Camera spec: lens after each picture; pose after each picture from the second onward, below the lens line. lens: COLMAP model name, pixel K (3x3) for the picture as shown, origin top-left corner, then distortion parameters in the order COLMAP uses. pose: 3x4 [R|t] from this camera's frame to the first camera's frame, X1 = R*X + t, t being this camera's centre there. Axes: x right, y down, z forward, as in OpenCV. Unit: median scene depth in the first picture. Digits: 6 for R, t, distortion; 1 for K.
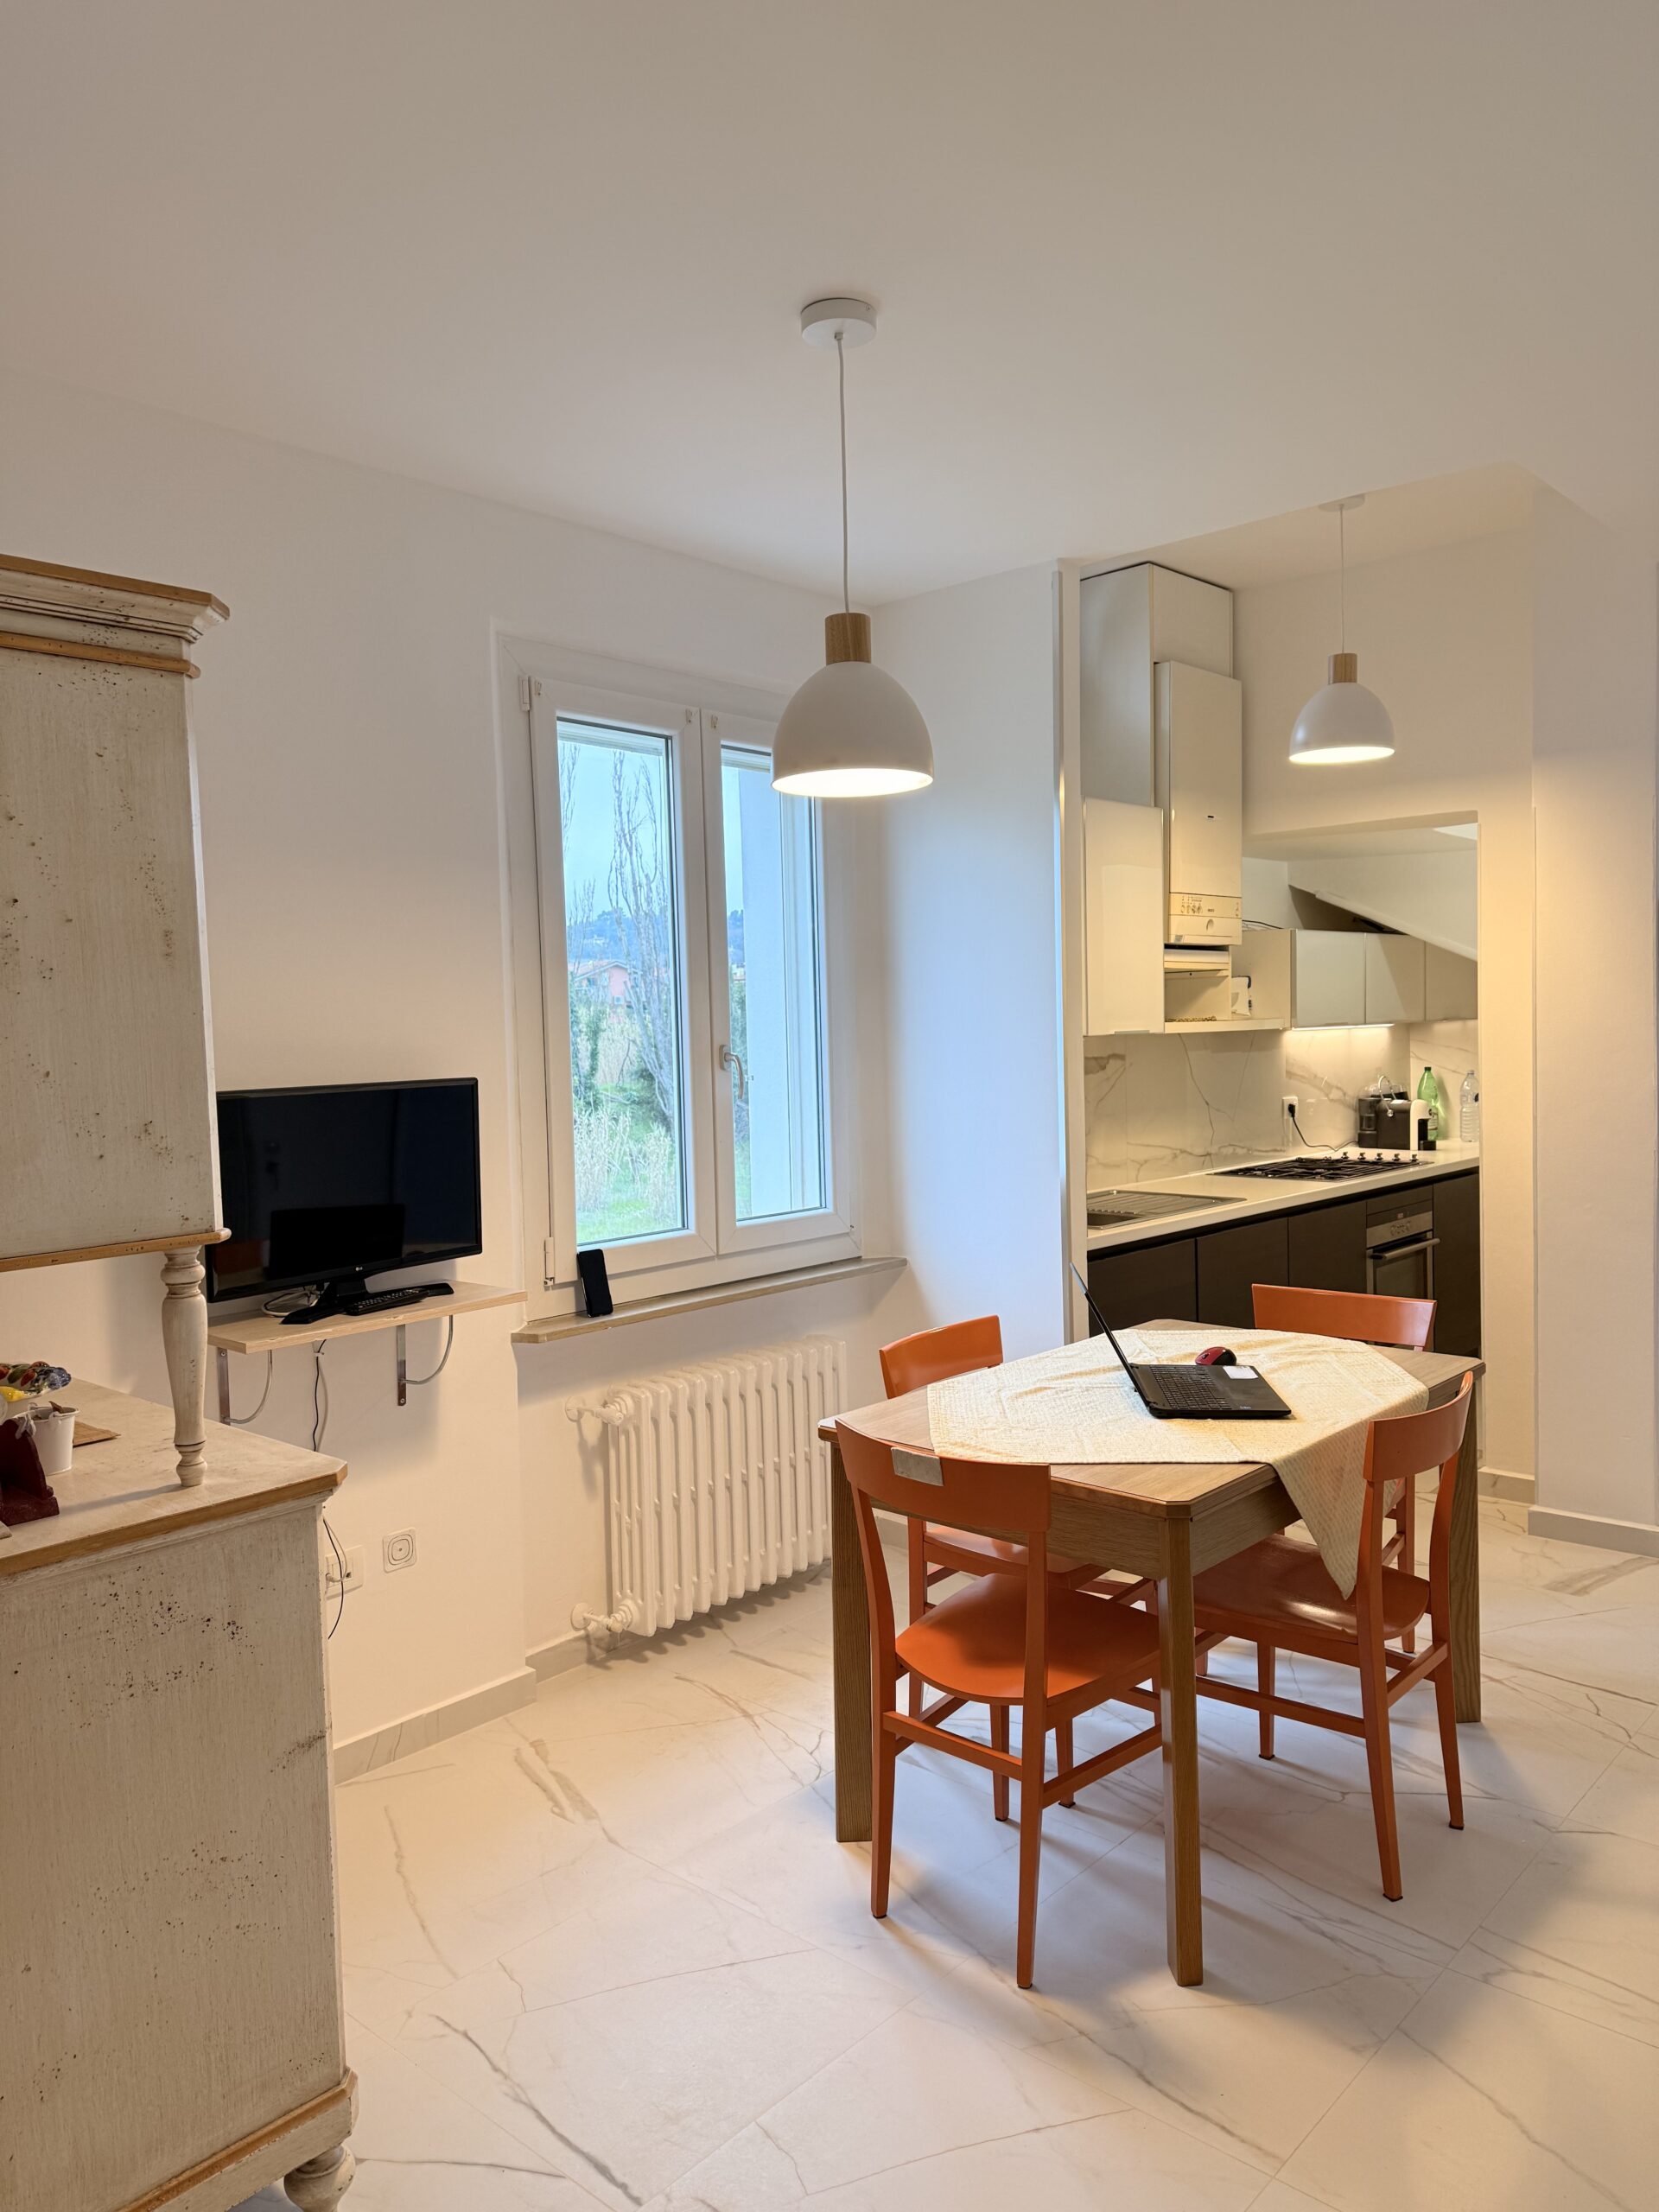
lens RADIAL K [[1545.0, 0, 829.5], [0, 1545.0, 1106.0], [0, 0, 1]] dist [0.035862, -0.003273]
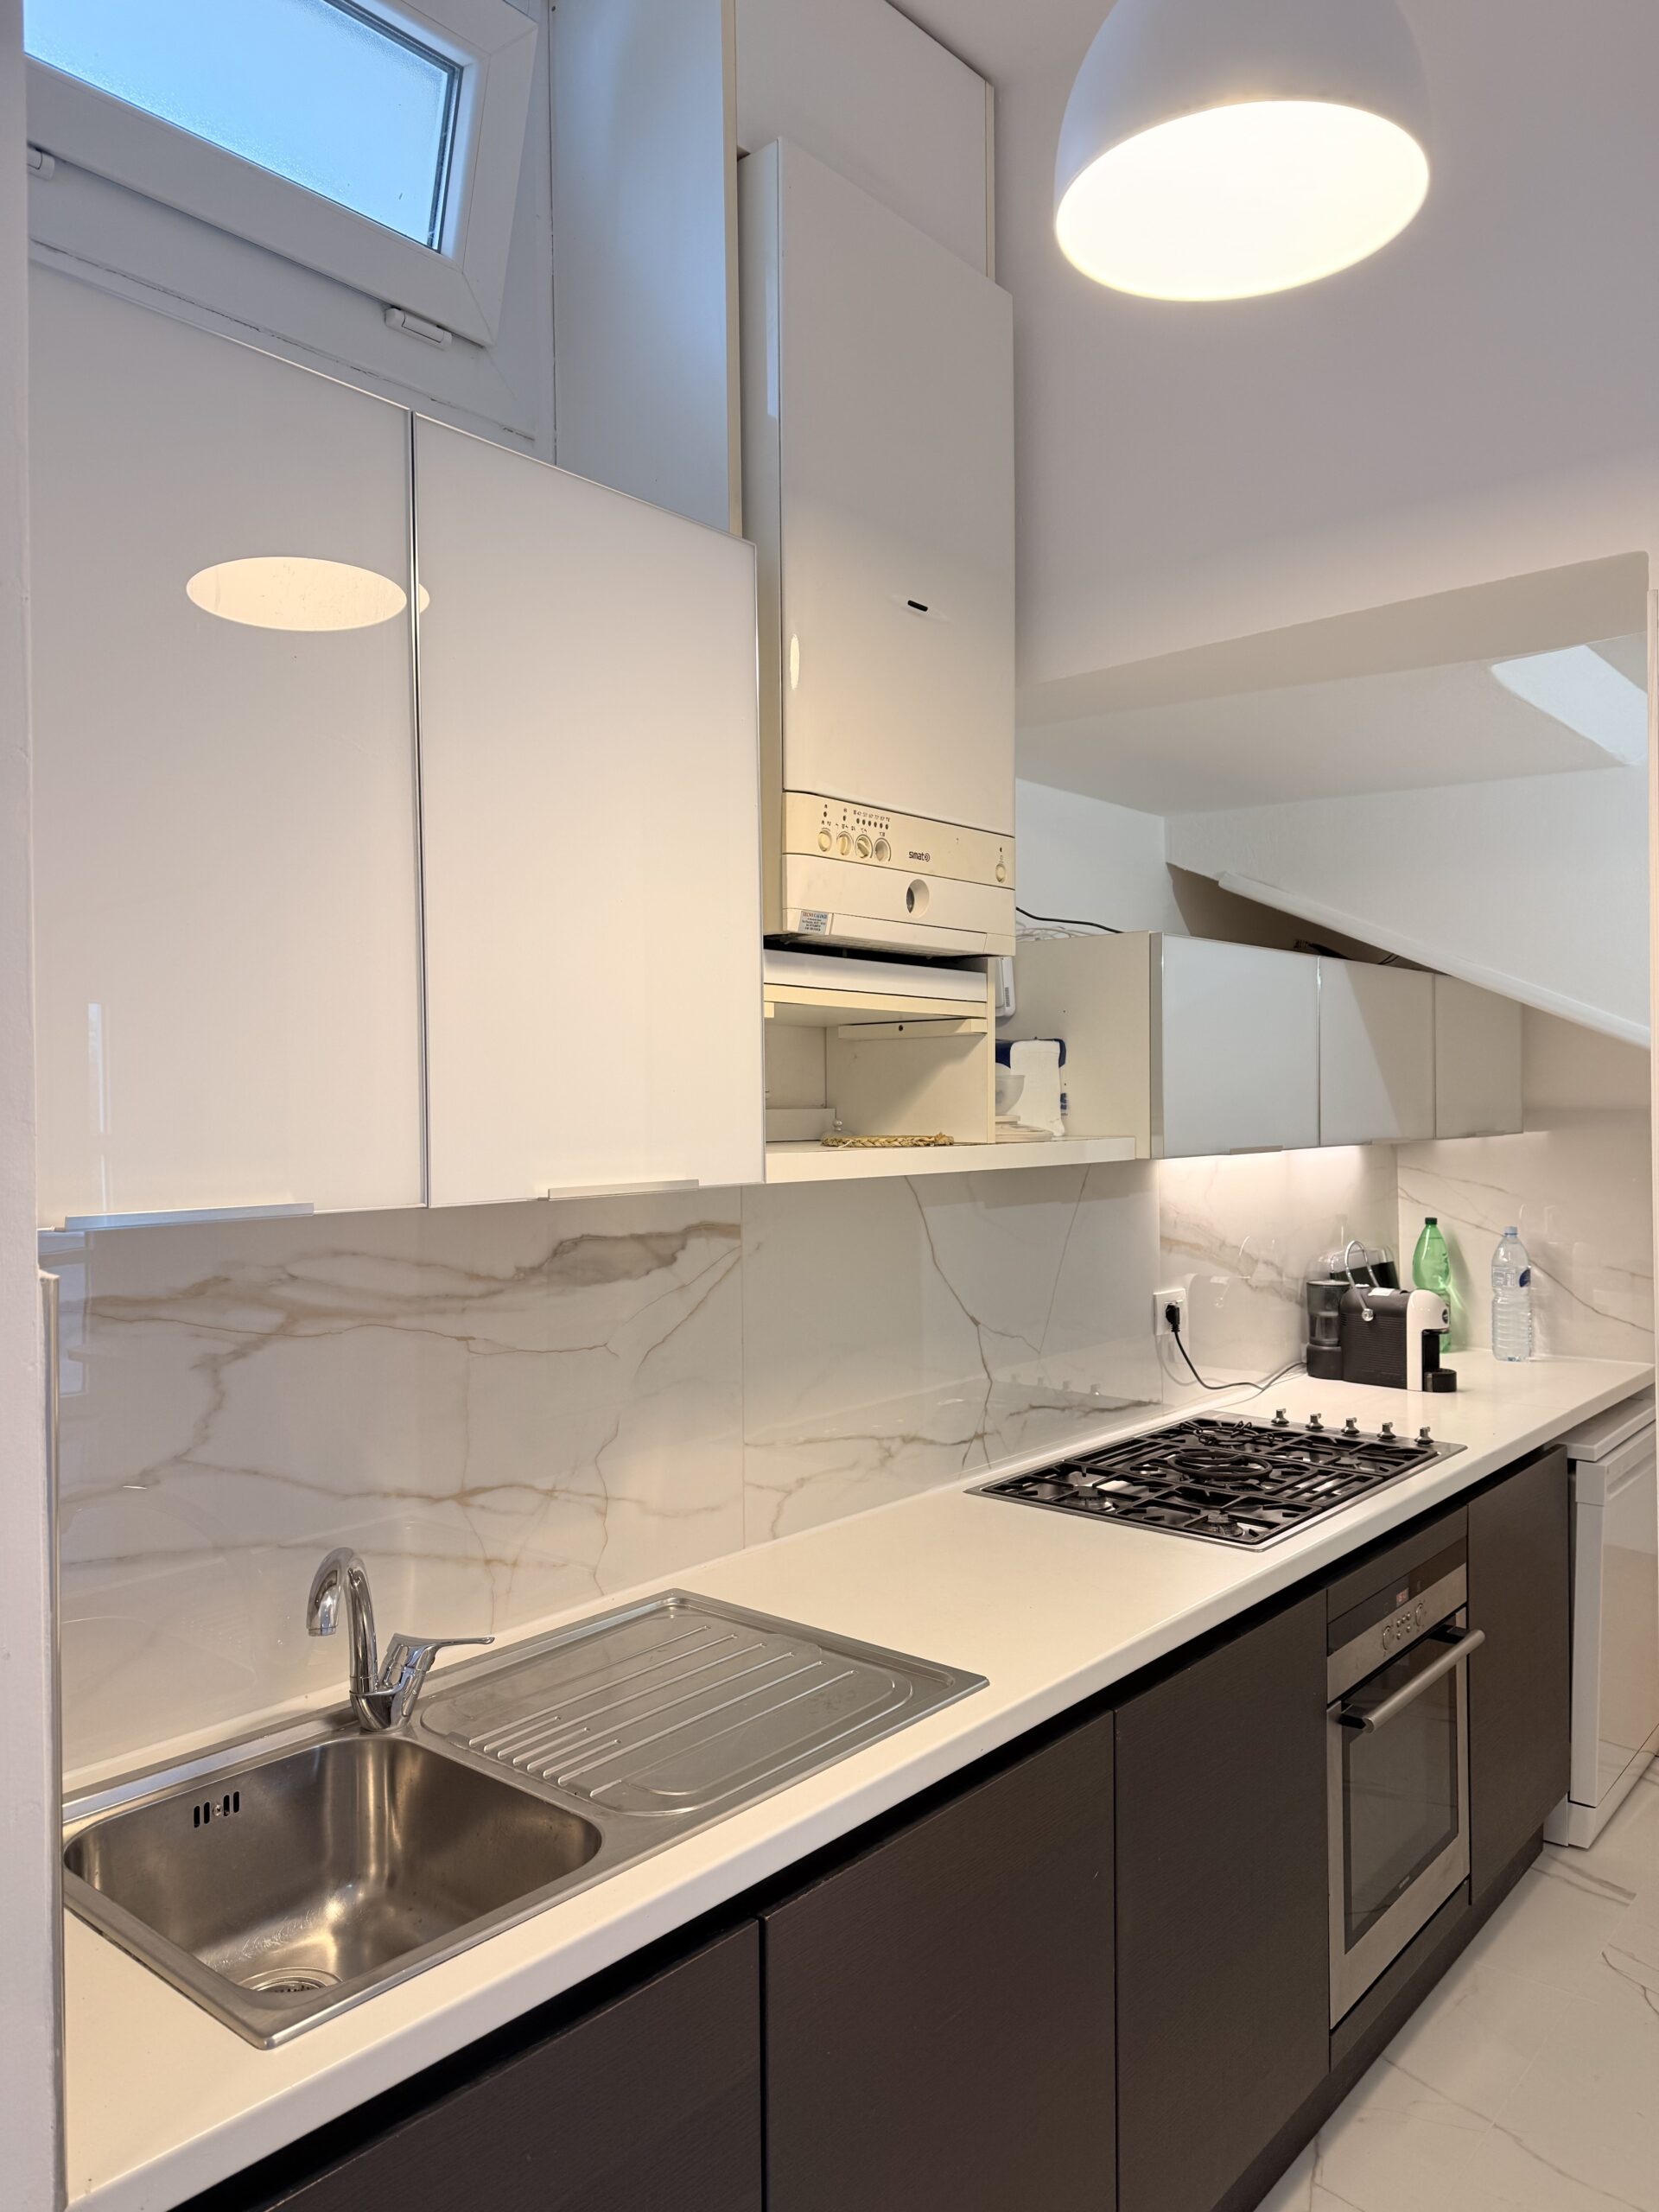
lens RADIAL K [[1549.3, 0, 829.5], [0, 1549.3, 1106.0], [0, 0, 1]] dist [-0.003996, 0.001117]
pose [[0.999457, 0.013703, 0.029956, 0.186384], [-0.012146, 0.998597, -0.051538, -0.039996], [-0.030621, 0.051146, 0.998222, 0.547039]]
